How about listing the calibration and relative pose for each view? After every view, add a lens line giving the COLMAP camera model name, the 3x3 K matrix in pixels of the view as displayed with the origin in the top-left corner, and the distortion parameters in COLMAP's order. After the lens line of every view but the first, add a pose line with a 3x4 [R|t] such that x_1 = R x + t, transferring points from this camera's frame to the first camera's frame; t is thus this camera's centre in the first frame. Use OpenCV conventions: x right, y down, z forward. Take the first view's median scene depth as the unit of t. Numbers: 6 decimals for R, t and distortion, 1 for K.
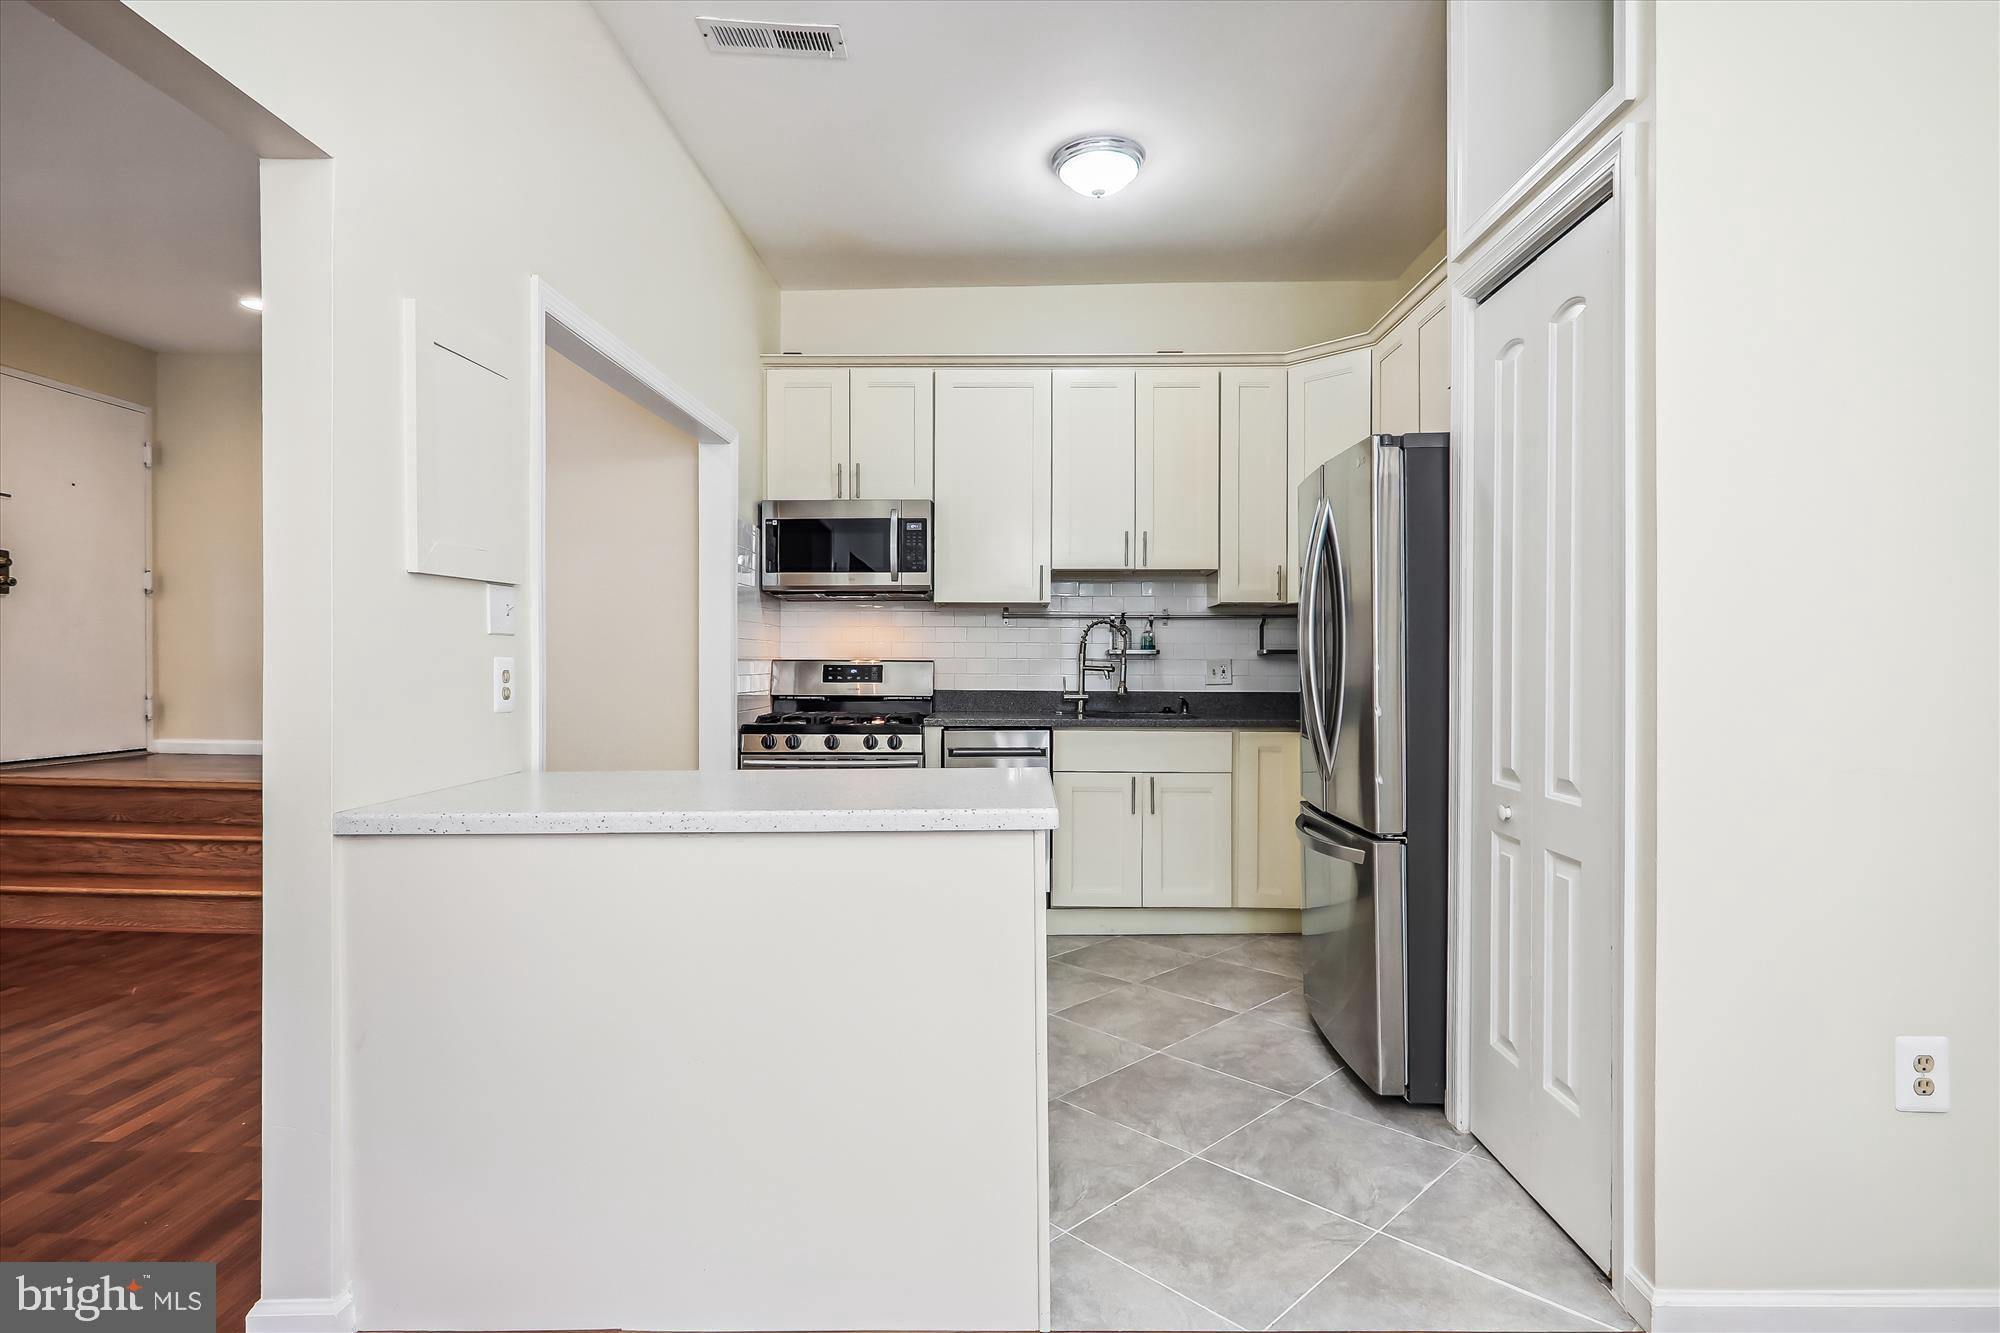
lens RADIAL K [[1009.6, 0, 1017.5], [0, 1009.6, 661.6], [0, 0, 1]] dist [0.000935, -0.002154]
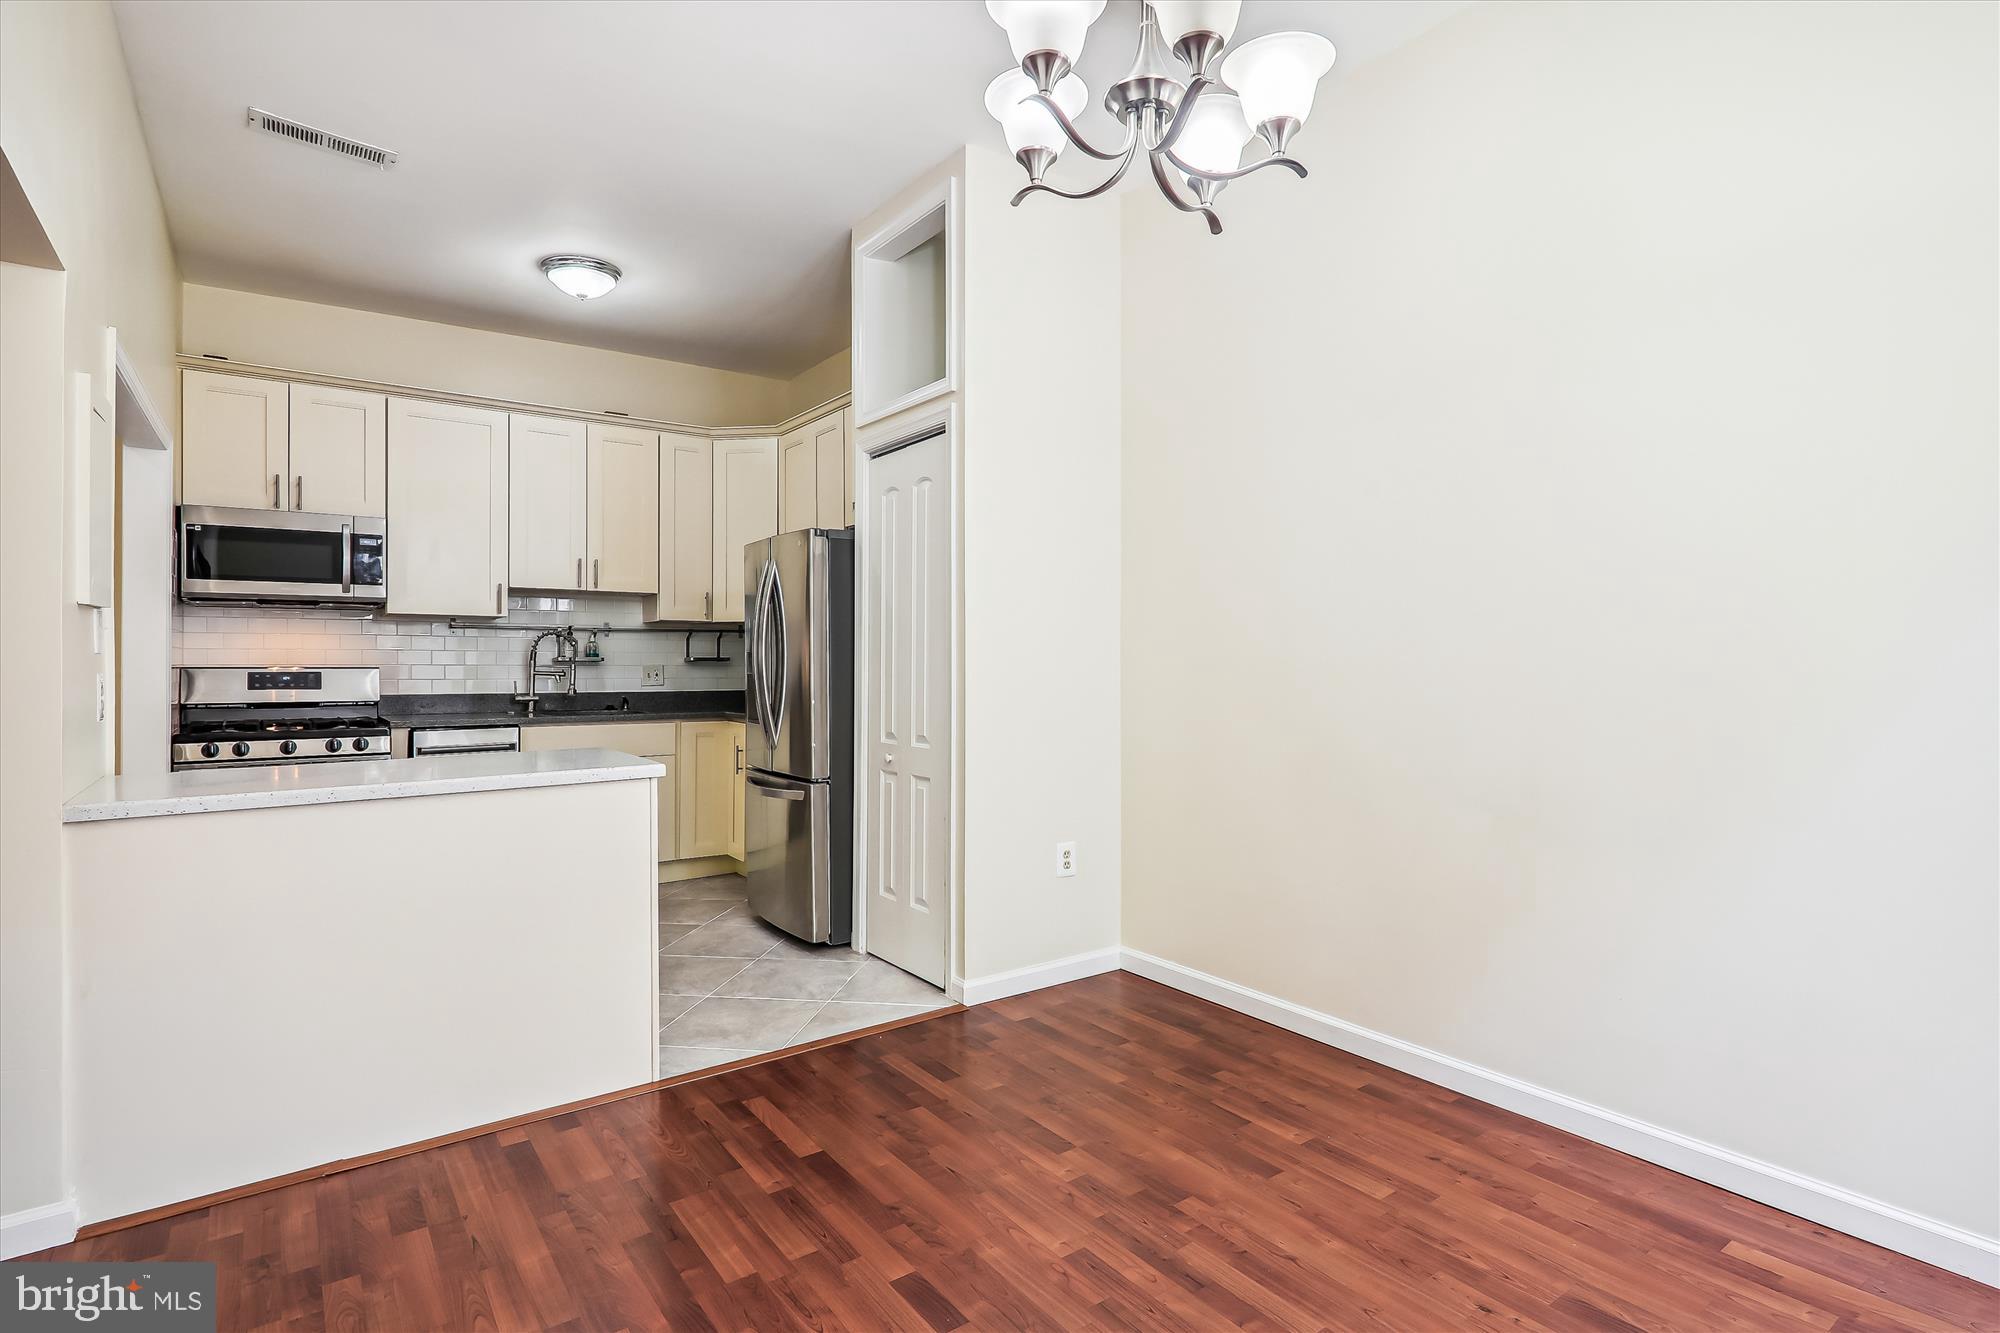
lens RADIAL K [[999.6, 0, 1032.7], [0, 999.6, 657.9], [0, 0, 1]] dist [0.001141, -0.000017]
pose [[0.792745, 0.000724, 0.609553, -0.191331], [-0.000232, 1.000000, -0.000886, -0.010900], [-0.609553, 0.000561, 0.792745, -0.267254]]
